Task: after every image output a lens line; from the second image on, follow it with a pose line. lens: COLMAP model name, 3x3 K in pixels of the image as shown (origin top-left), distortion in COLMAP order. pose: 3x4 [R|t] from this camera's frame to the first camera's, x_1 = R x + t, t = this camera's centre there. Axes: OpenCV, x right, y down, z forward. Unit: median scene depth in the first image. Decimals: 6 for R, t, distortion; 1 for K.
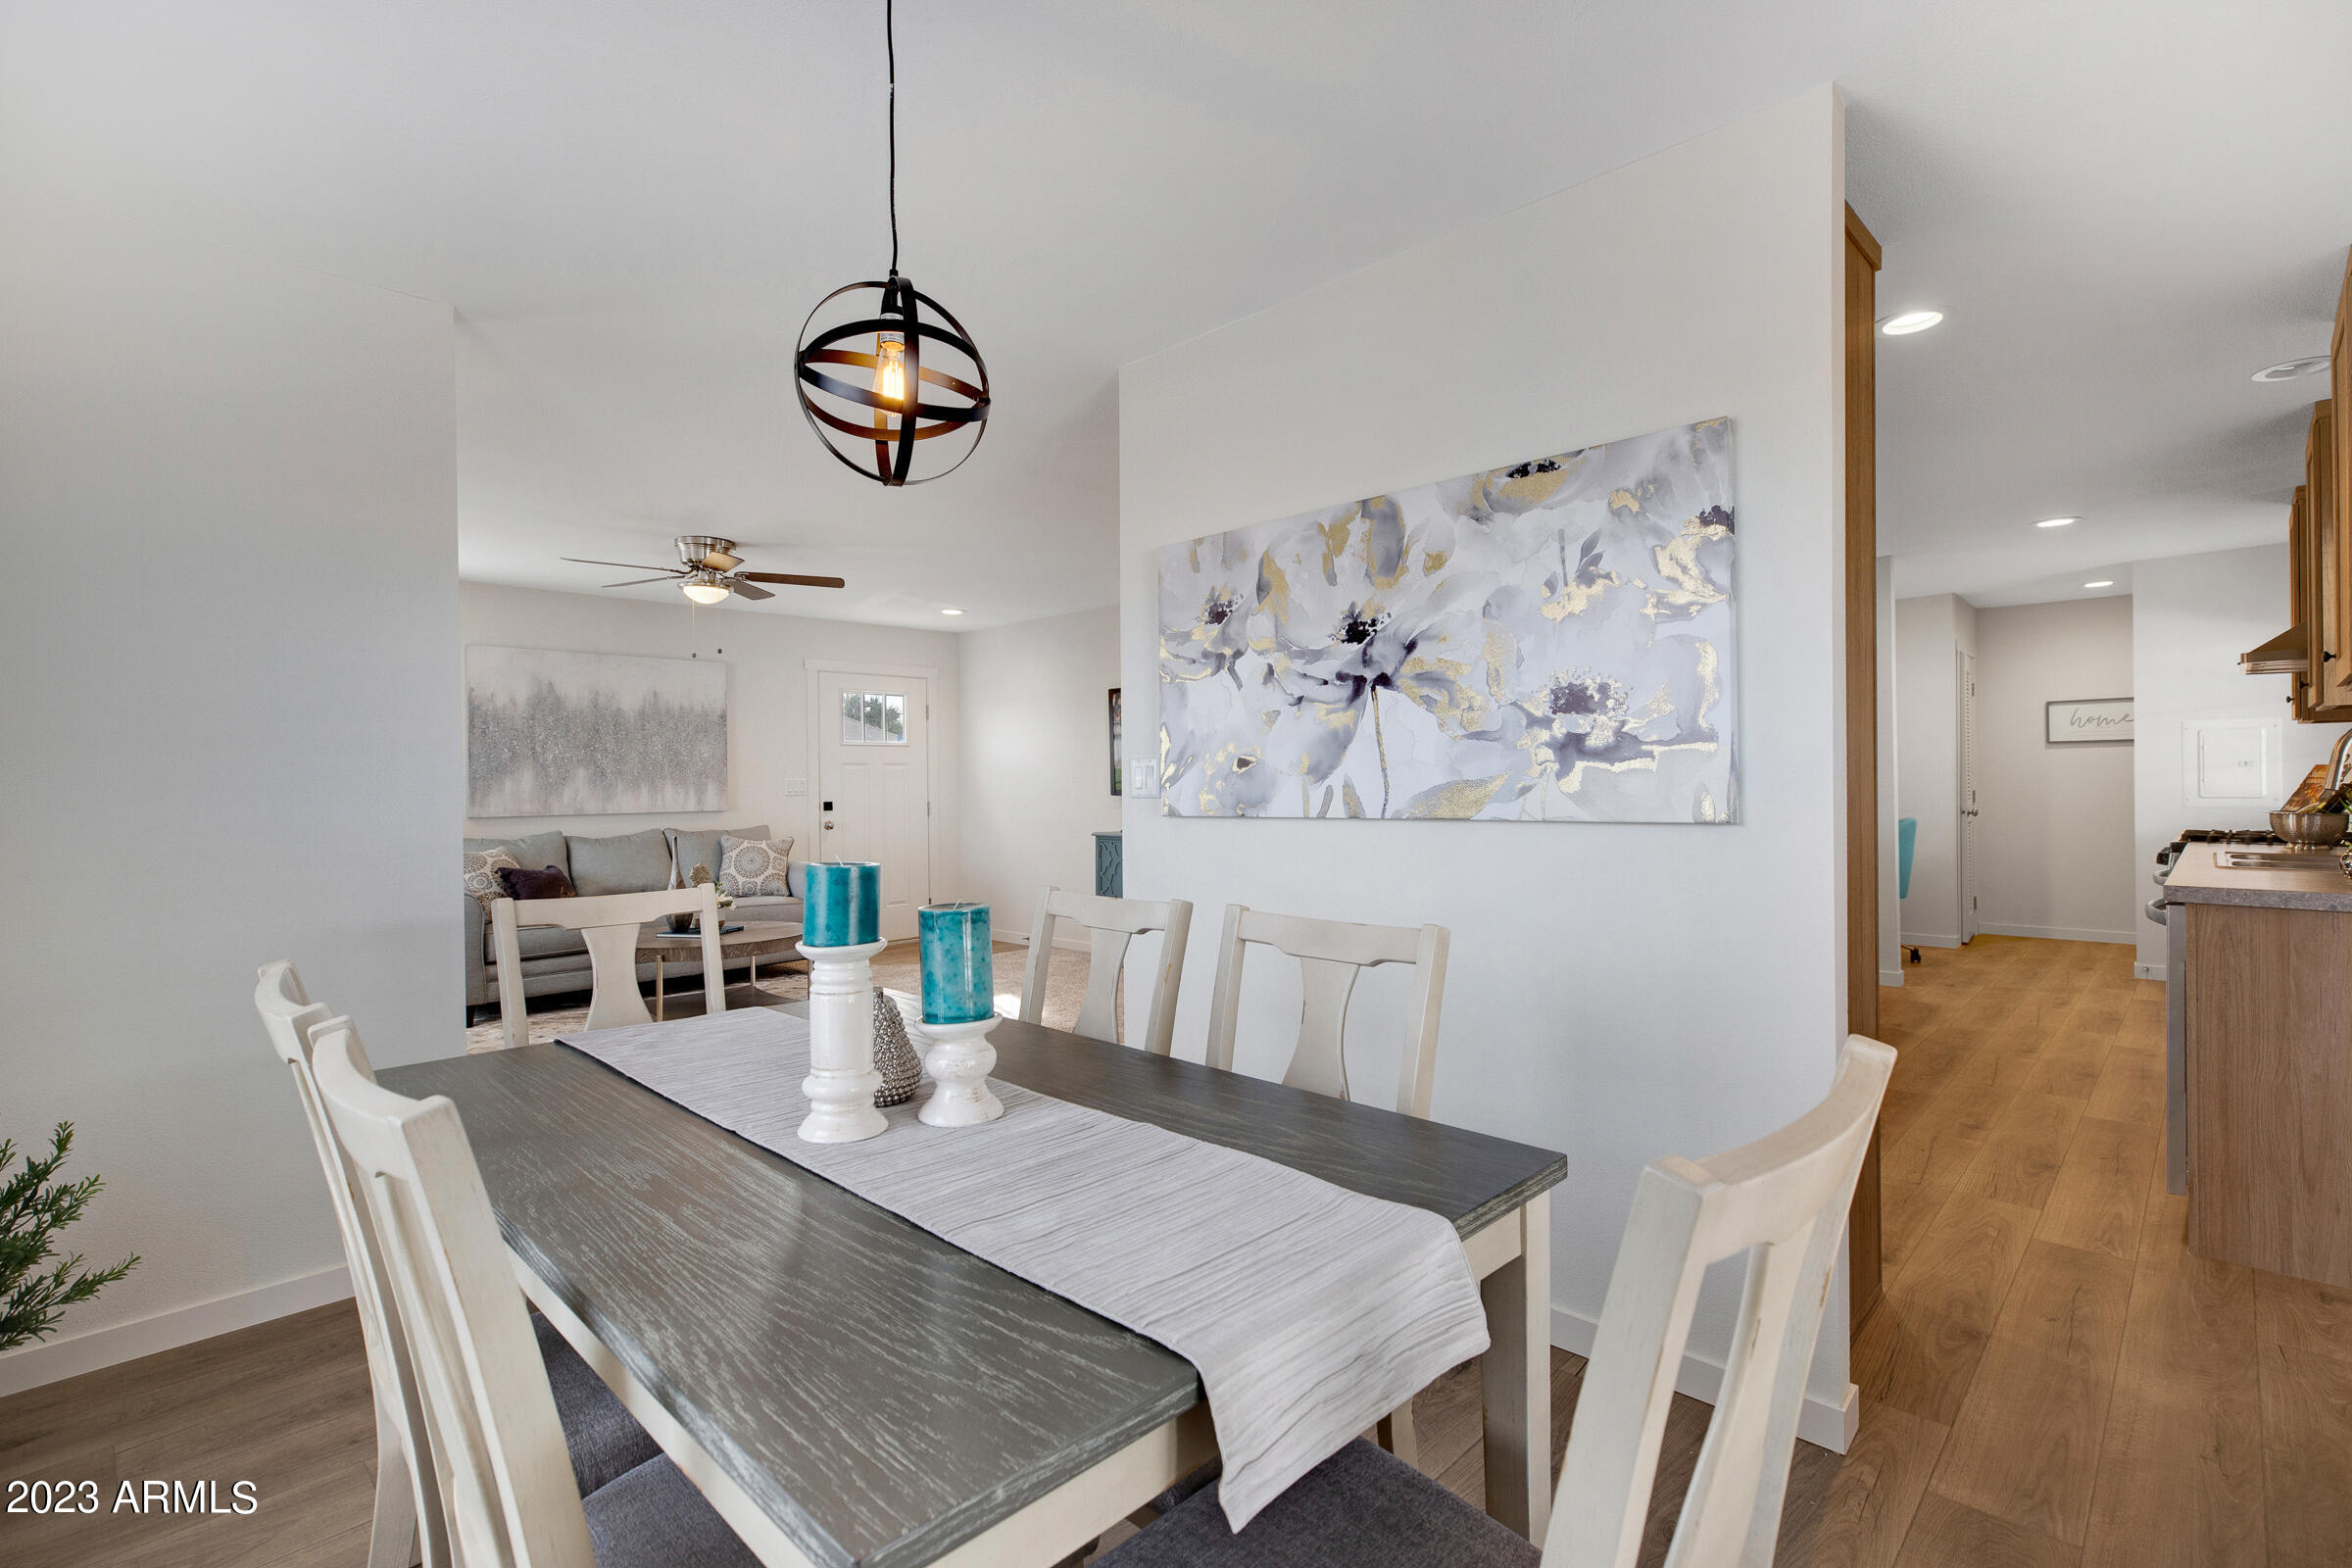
lens RADIAL K [[1070.2, 0, 1176.0], [0, 1070.2, 784.0], [0, 0, 1]] dist [0.001739, 0.000080]
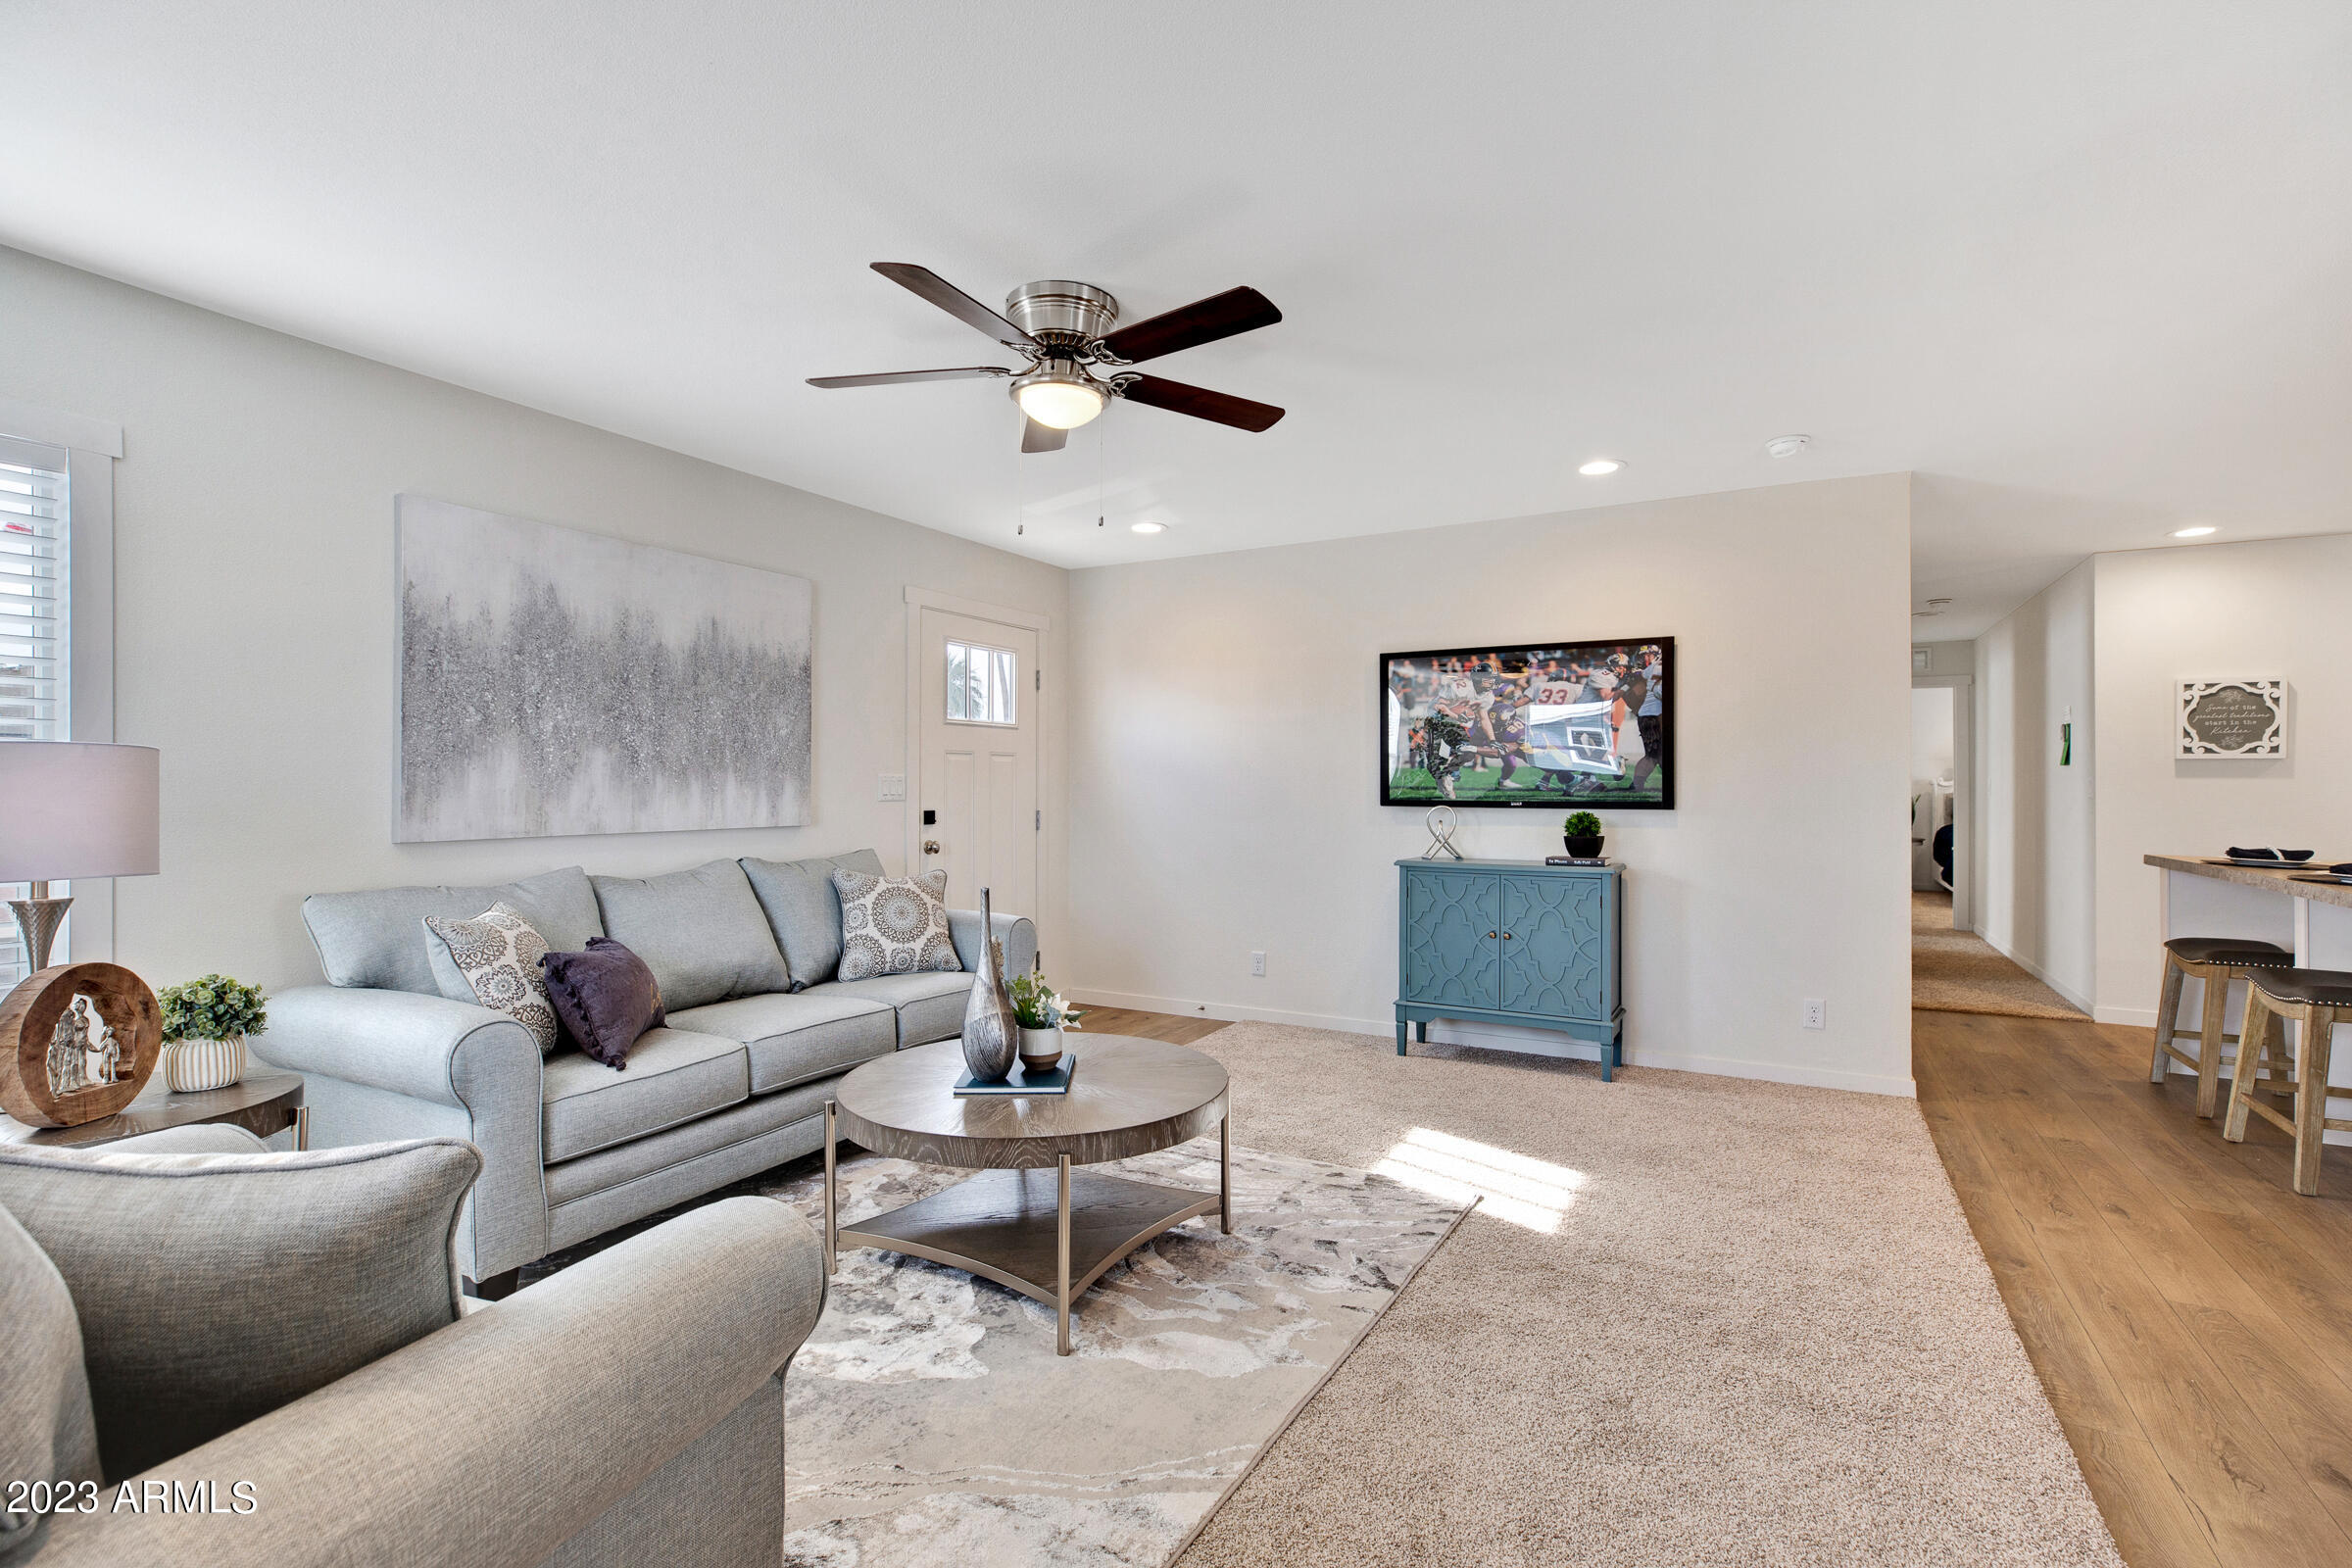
lens RADIAL K [[1070.2, 0, 1176.0], [0, 1070.2, 784.0], [0, 0, 1]] dist [0.001739, 0.000080]
pose [[0.965662, 0.015711, 0.259325, -0.406528], [-0.015592, 0.999875, -0.002517, -0.000190], [-0.259332, -0.001613, 0.965787, 0.393214]]
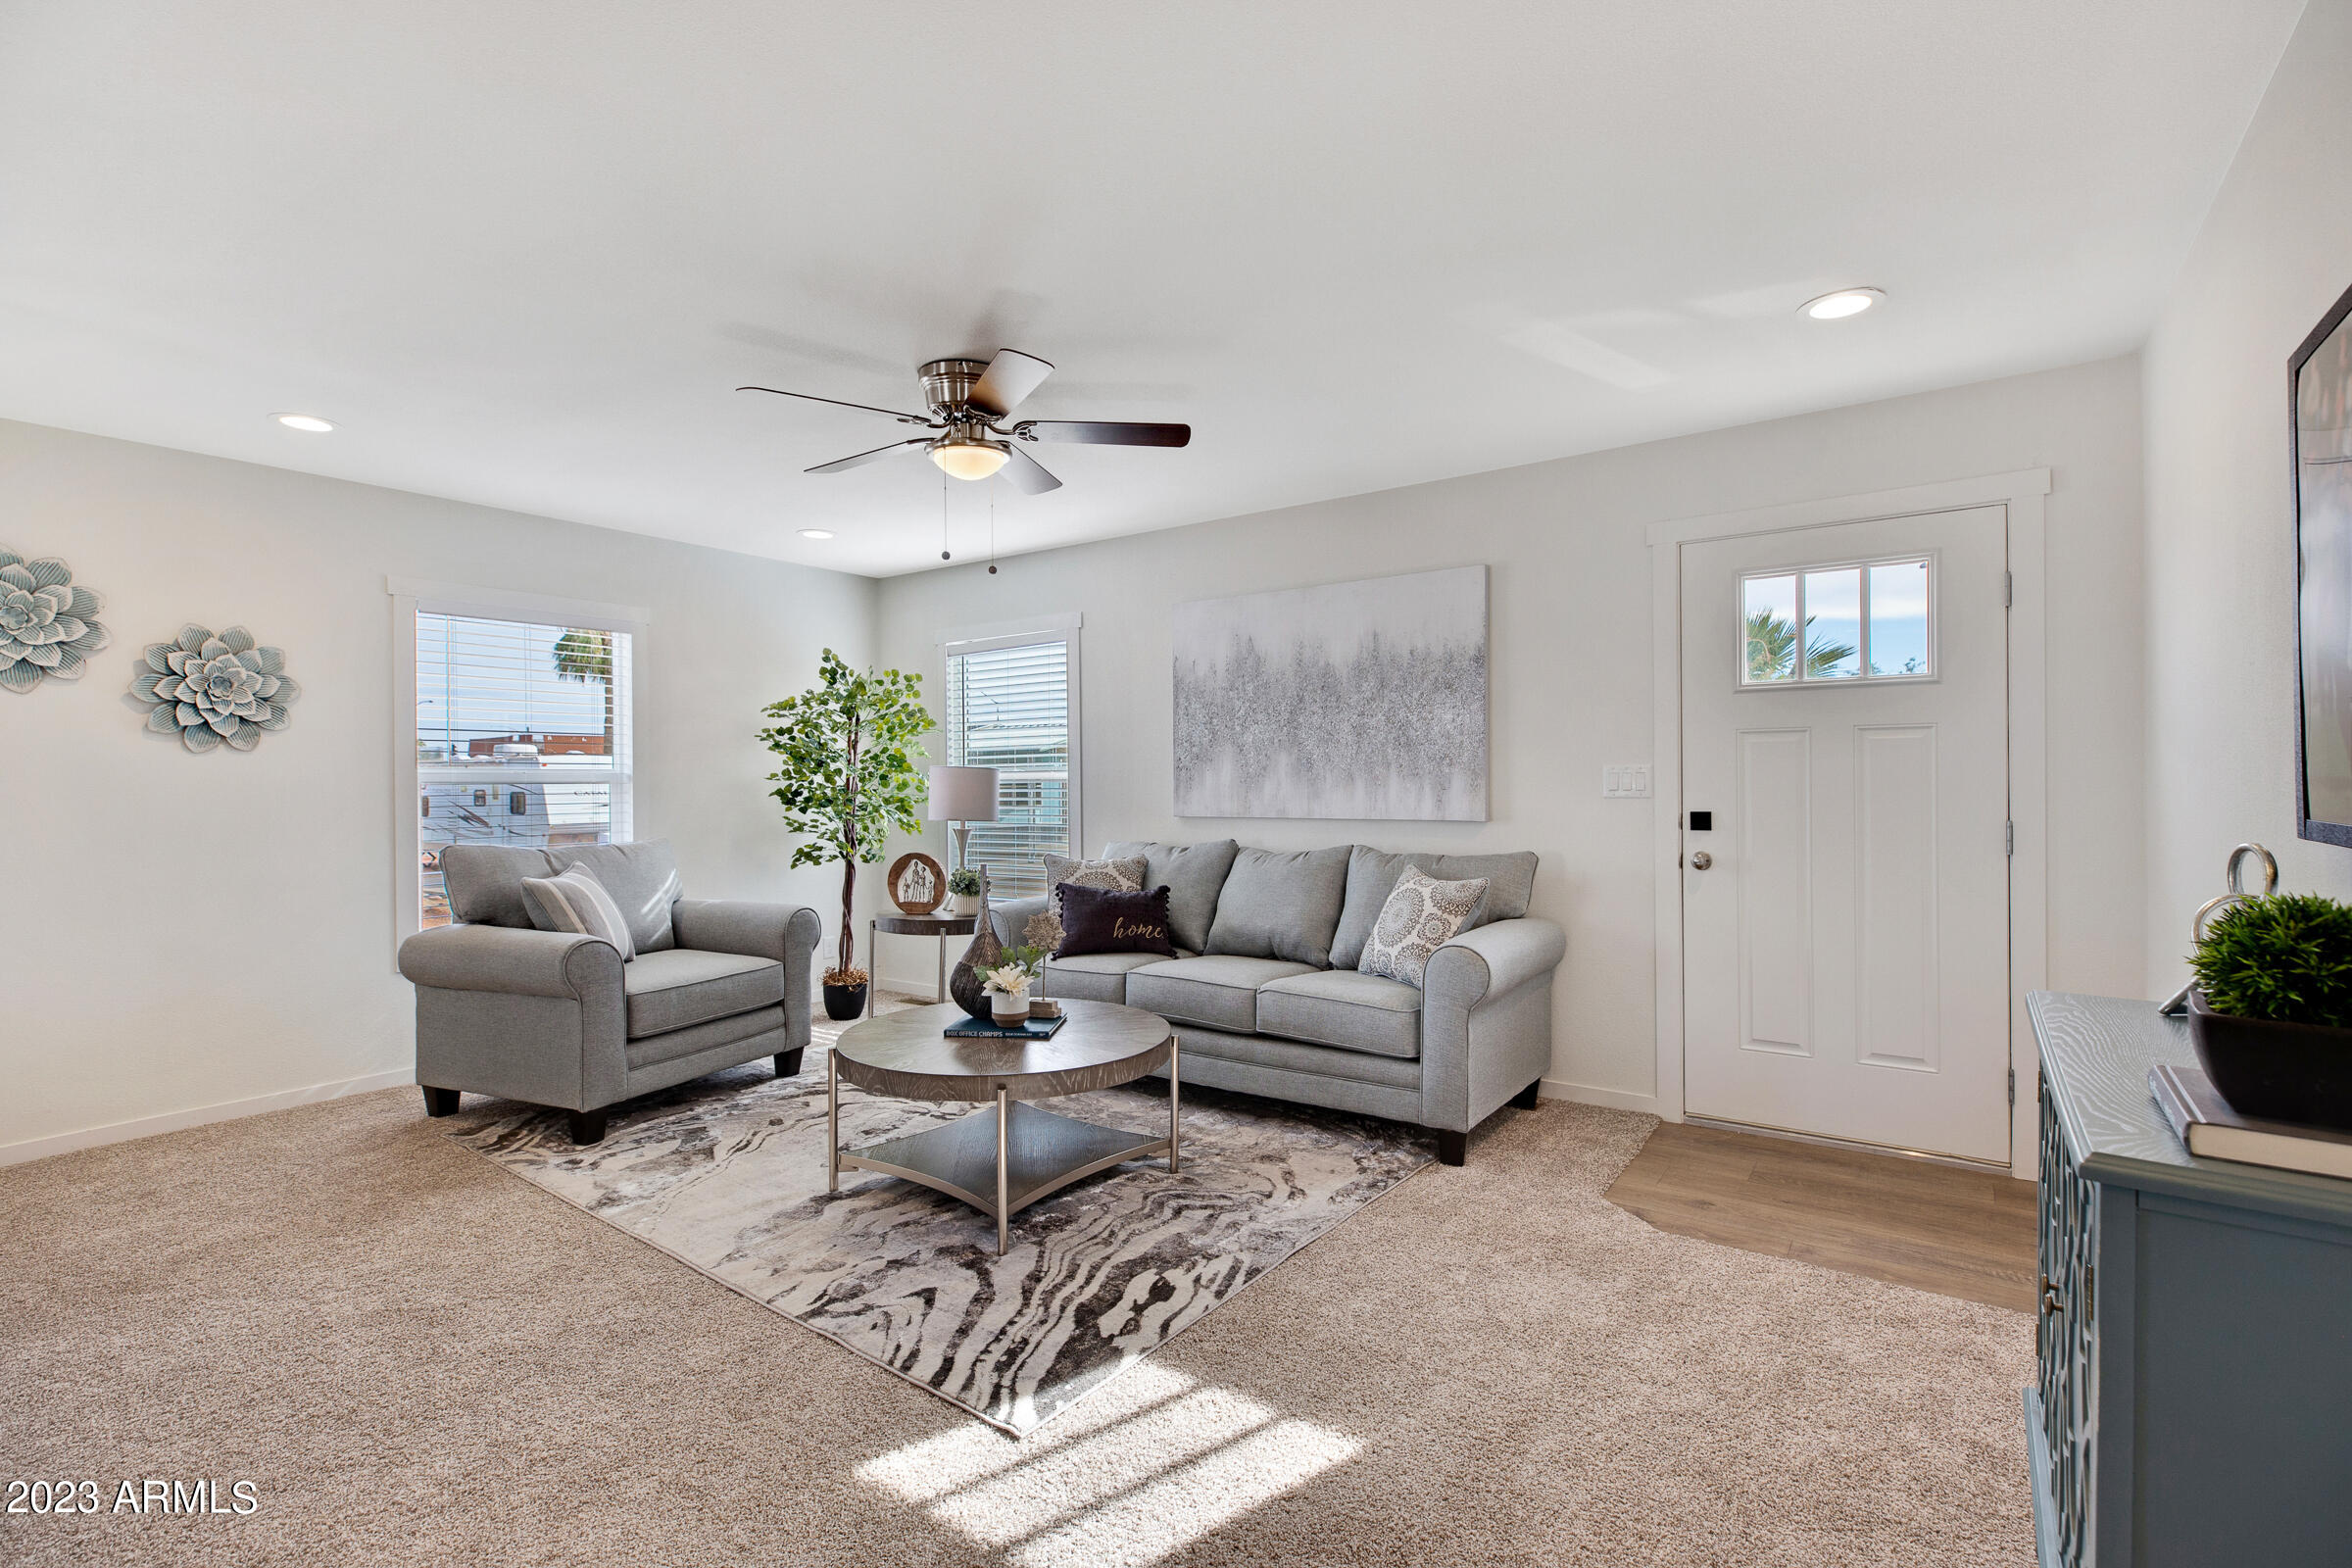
lens RADIAL K [[1070.2, 0, 1176.0], [0, 1070.2, 784.0], [0, 0, 1]] dist [0.001739, 0.000080]
pose [[0.151859, 0.019046, -0.988219, 0.135784], [0.008515, 0.999752, 0.020577, -0.009263], [0.988366, -0.011540, 0.151659, 0.806532]]
